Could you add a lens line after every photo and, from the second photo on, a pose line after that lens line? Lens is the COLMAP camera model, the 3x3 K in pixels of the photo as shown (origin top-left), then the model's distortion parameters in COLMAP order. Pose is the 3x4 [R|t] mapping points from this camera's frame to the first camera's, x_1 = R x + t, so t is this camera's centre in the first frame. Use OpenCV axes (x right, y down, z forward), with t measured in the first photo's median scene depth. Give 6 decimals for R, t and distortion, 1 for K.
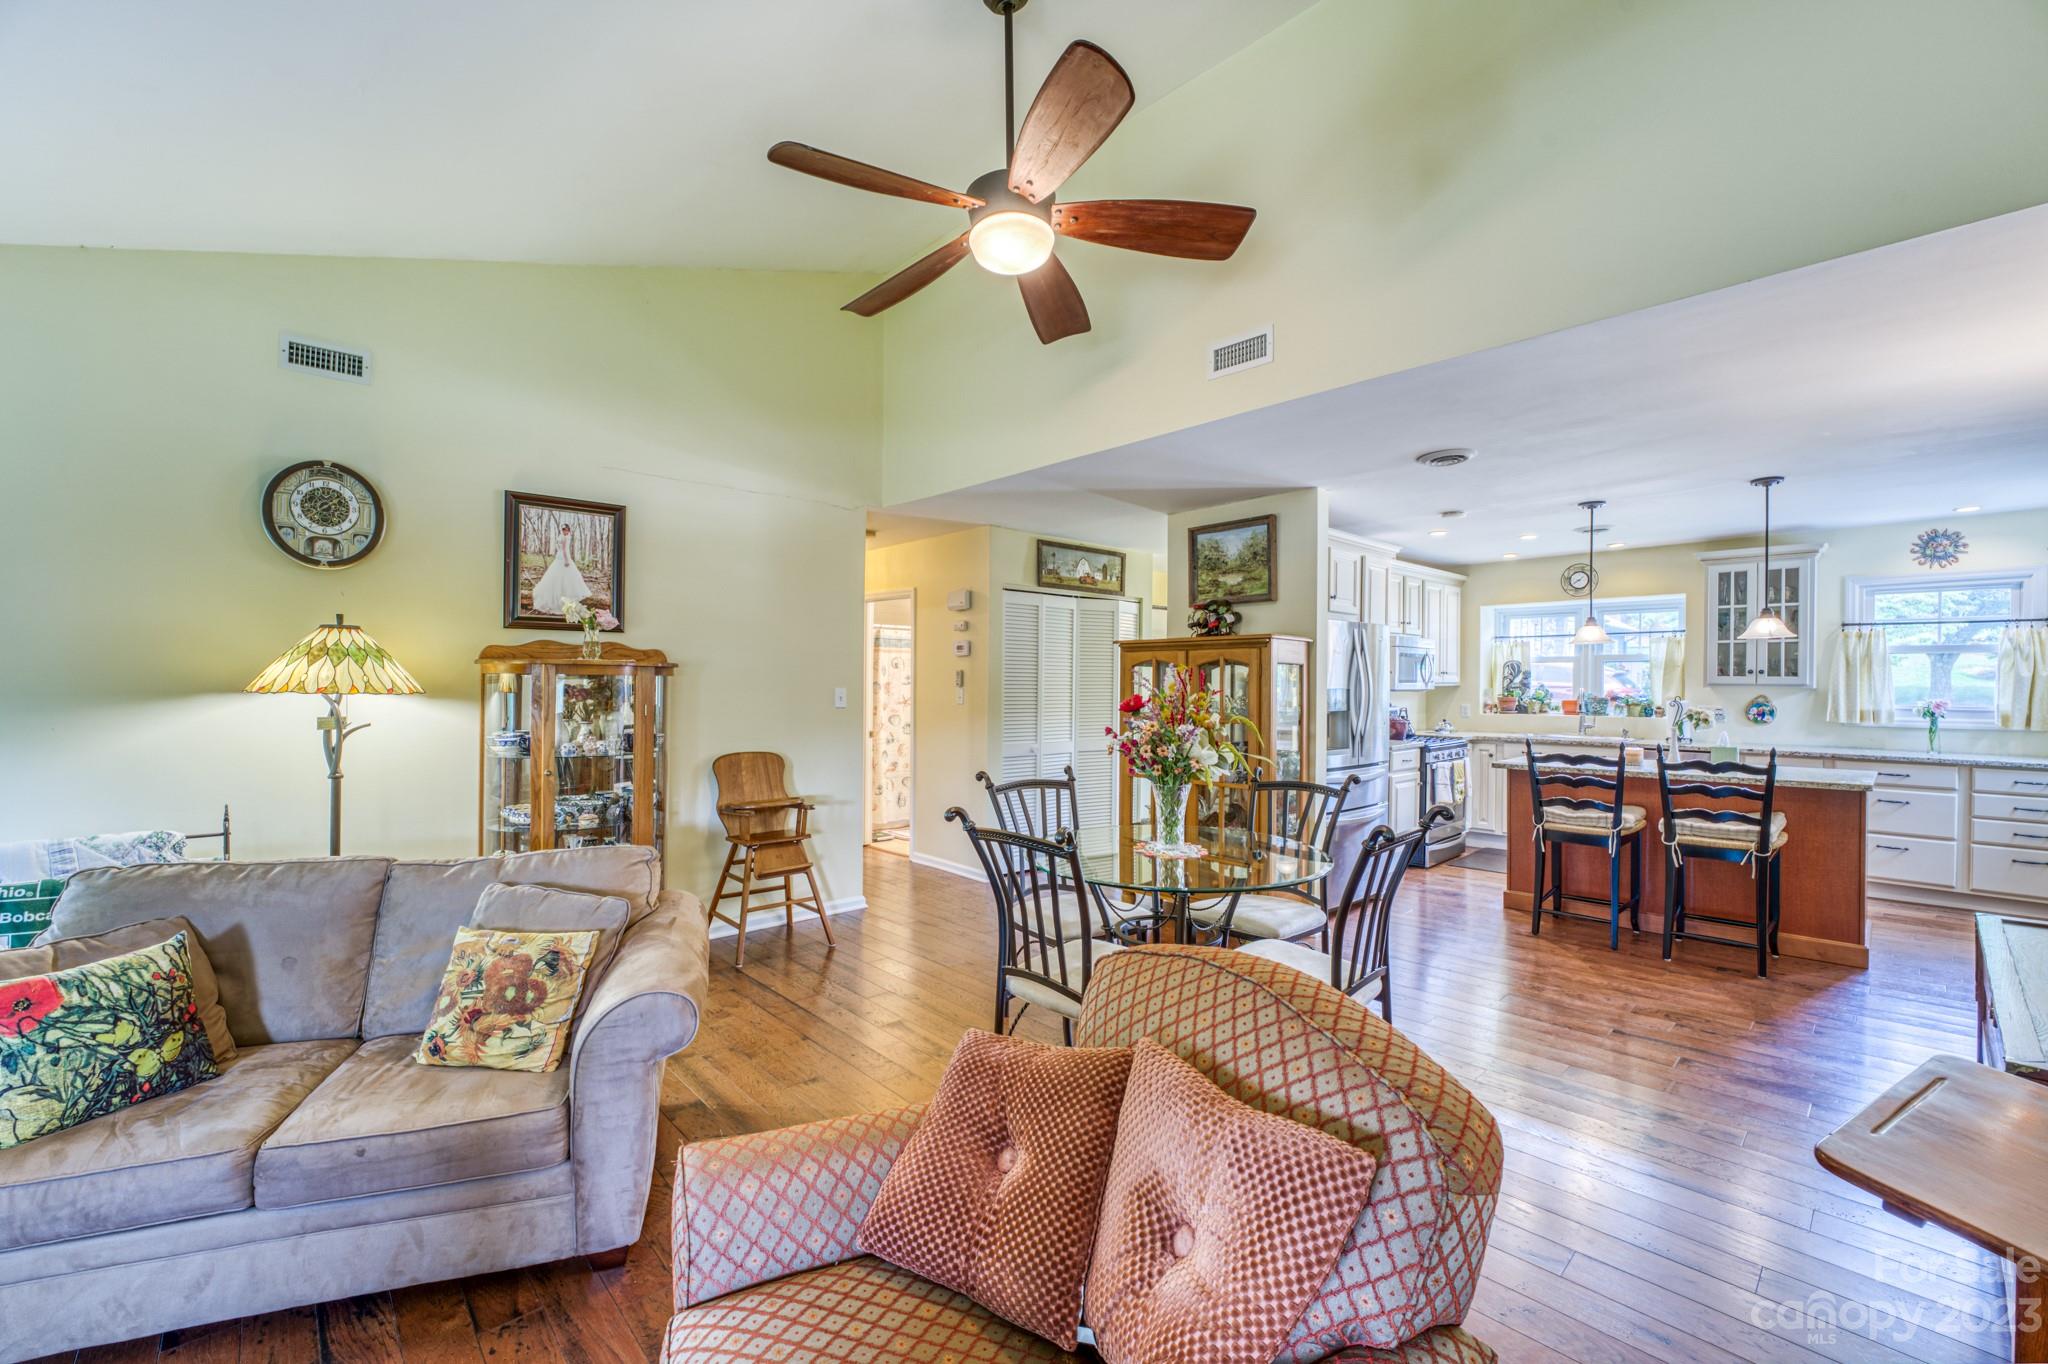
lens RADIAL K [[837.0, 0, 1019.0], [0, 837.0, 688.0], [0, 0, 1]] dist [-0.031770, 0.004058]
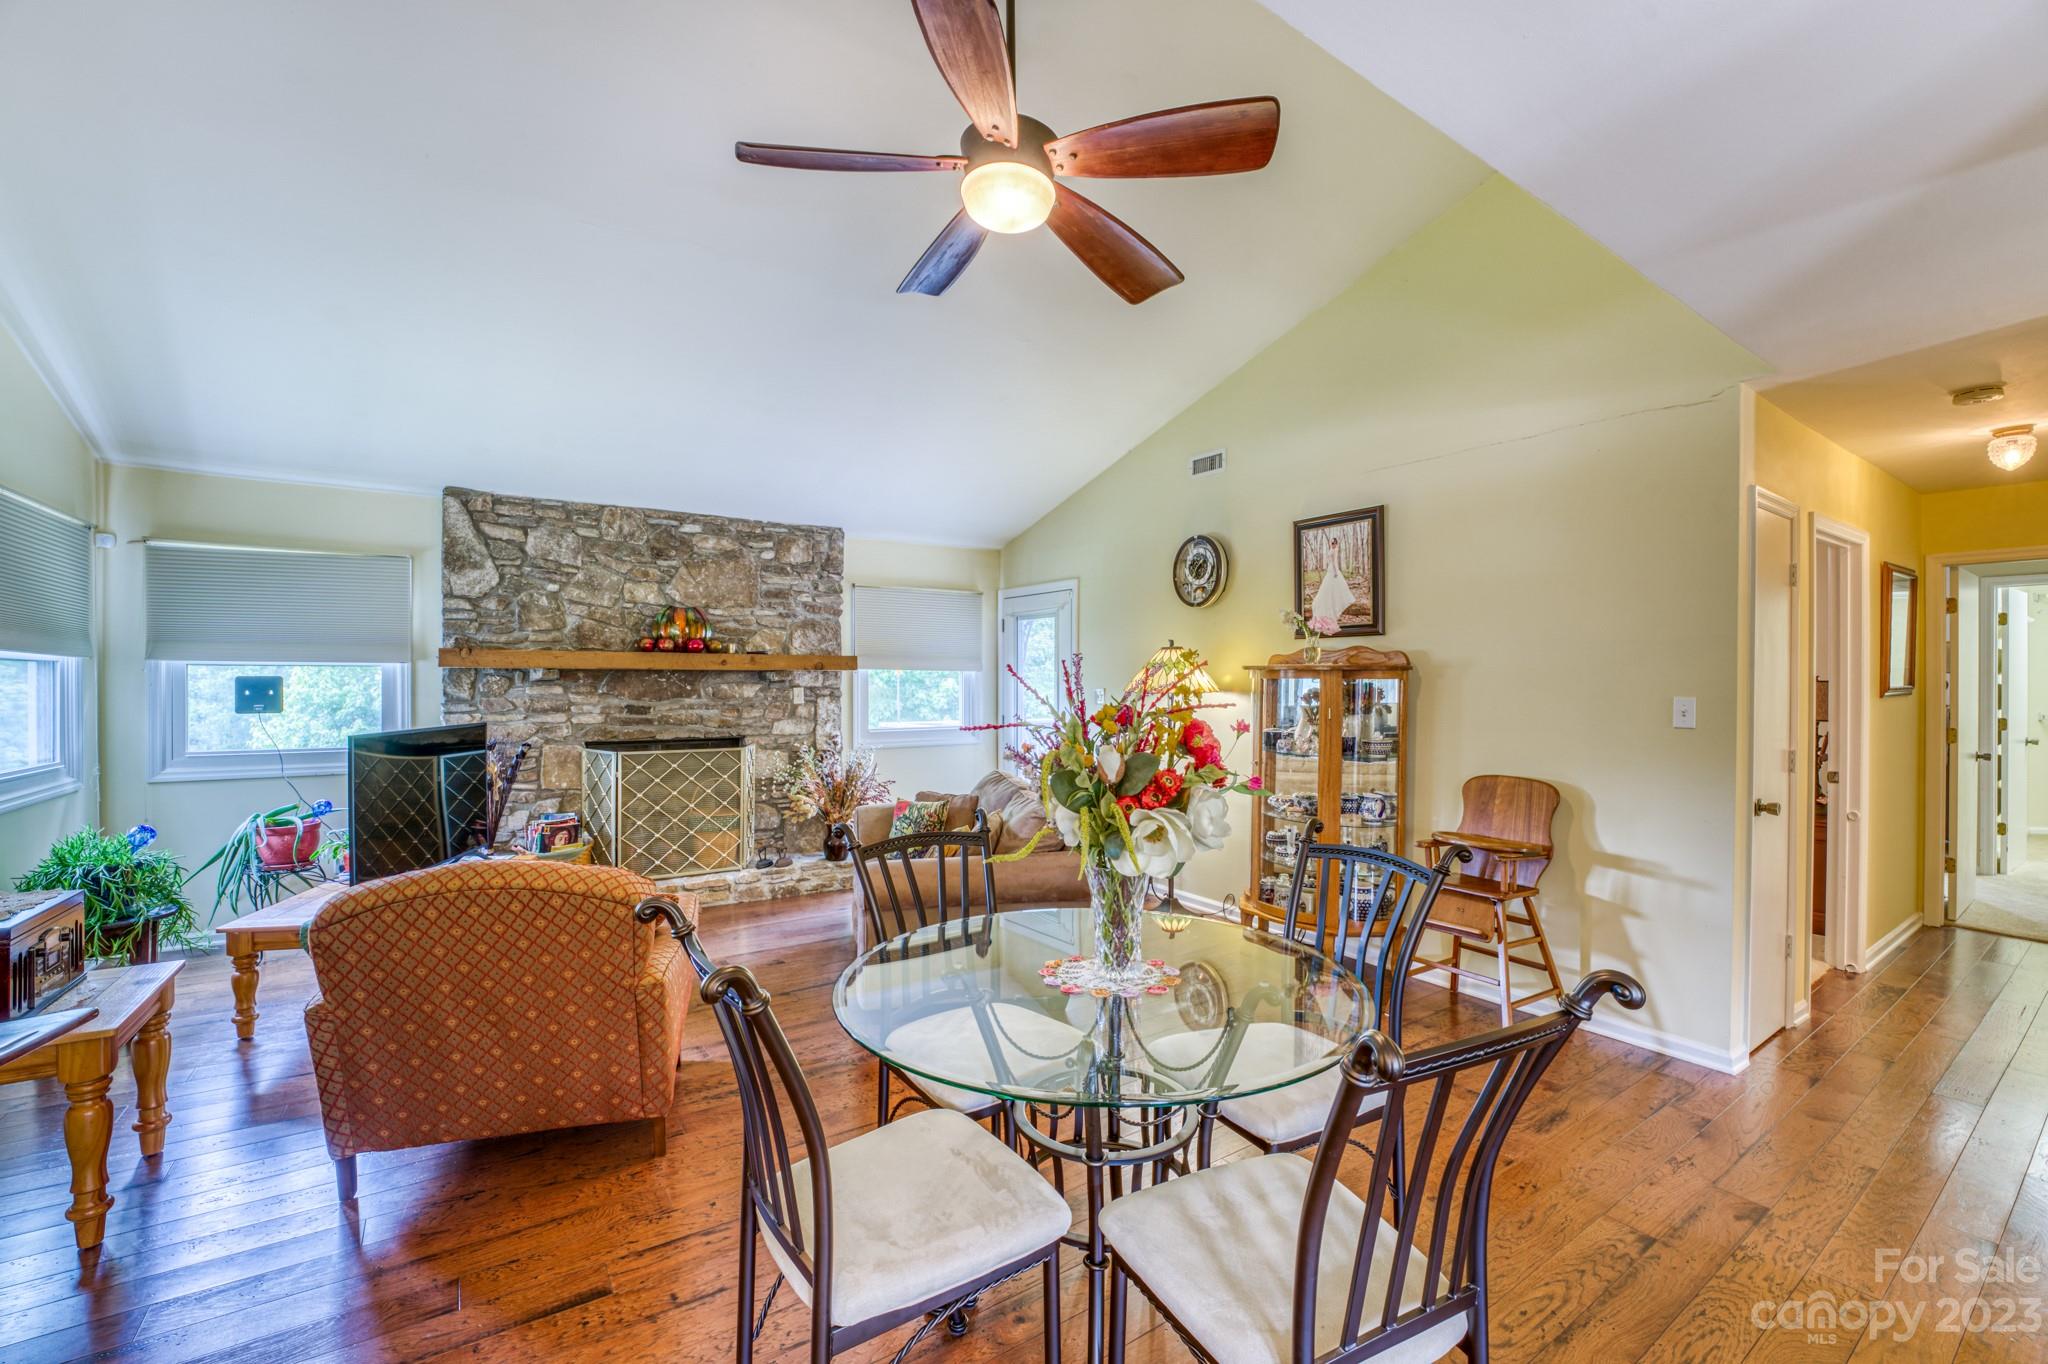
lens RADIAL K [[850.5, 0, 1020.3], [0, 850.5, 685.1], [0, 0, 1]] dist [-0.029714, 0.004248]
pose [[-0.148589, 0.000272, -0.988899, 0.411178], [-0.010785, 0.999940, 0.001895, -0.003940], [0.988840, 0.010947, -0.148577, 0.527658]]
